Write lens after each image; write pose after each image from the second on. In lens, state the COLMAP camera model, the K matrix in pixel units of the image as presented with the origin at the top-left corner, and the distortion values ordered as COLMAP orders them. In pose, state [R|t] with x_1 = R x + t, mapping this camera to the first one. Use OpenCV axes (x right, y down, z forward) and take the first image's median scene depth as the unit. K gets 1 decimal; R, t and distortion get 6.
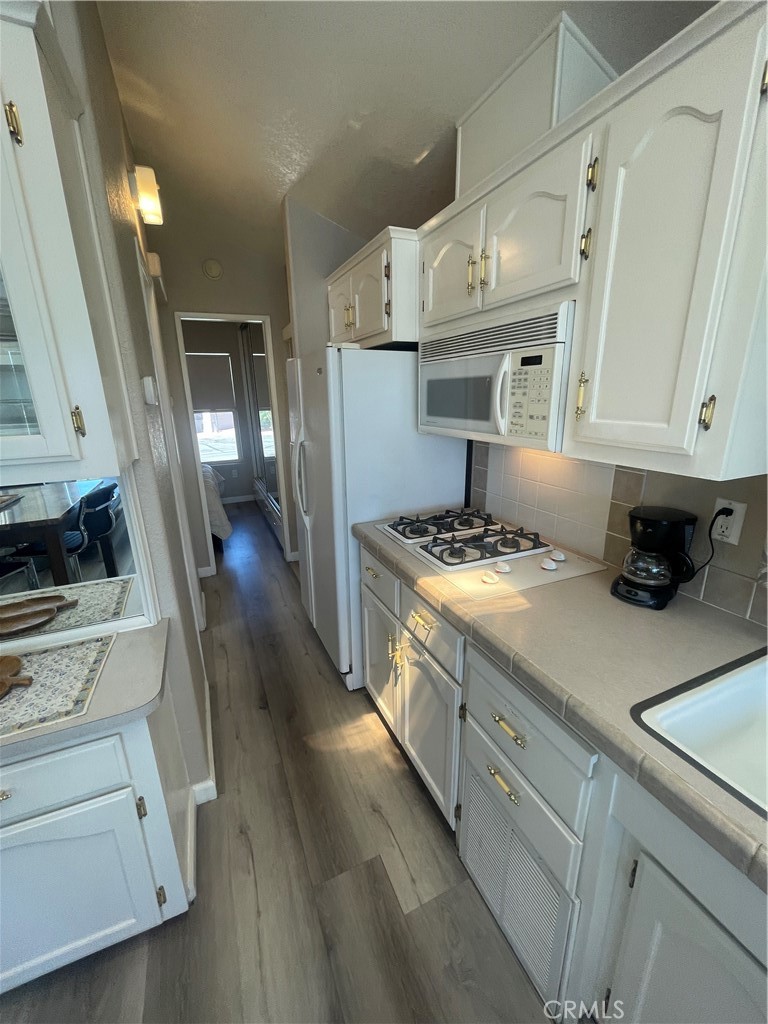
lens RADIAL K [[414.4, 0, 380.8], [0, 414.4, 507.4], [0, 0, 1]] dist [-0.001037, 0.000320]
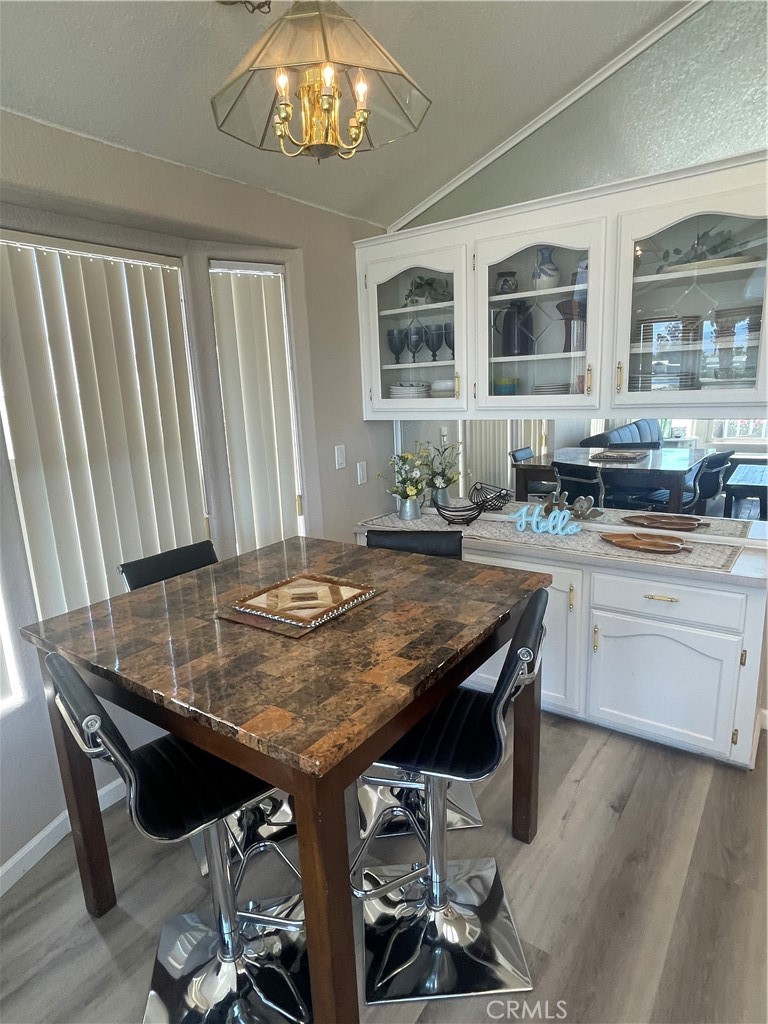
lens RADIAL K [[584.1, 0, 384.0], [0, 584.1, 512.0], [0, 0, 1]] dist [0.001020, 0.000202]
pose [[0.514399, 0.186584, -0.837006, 0.272641], [-0.201157, 0.975064, 0.093734, 0.236707], [0.833624, 0.120153, 0.539105, -0.872565]]
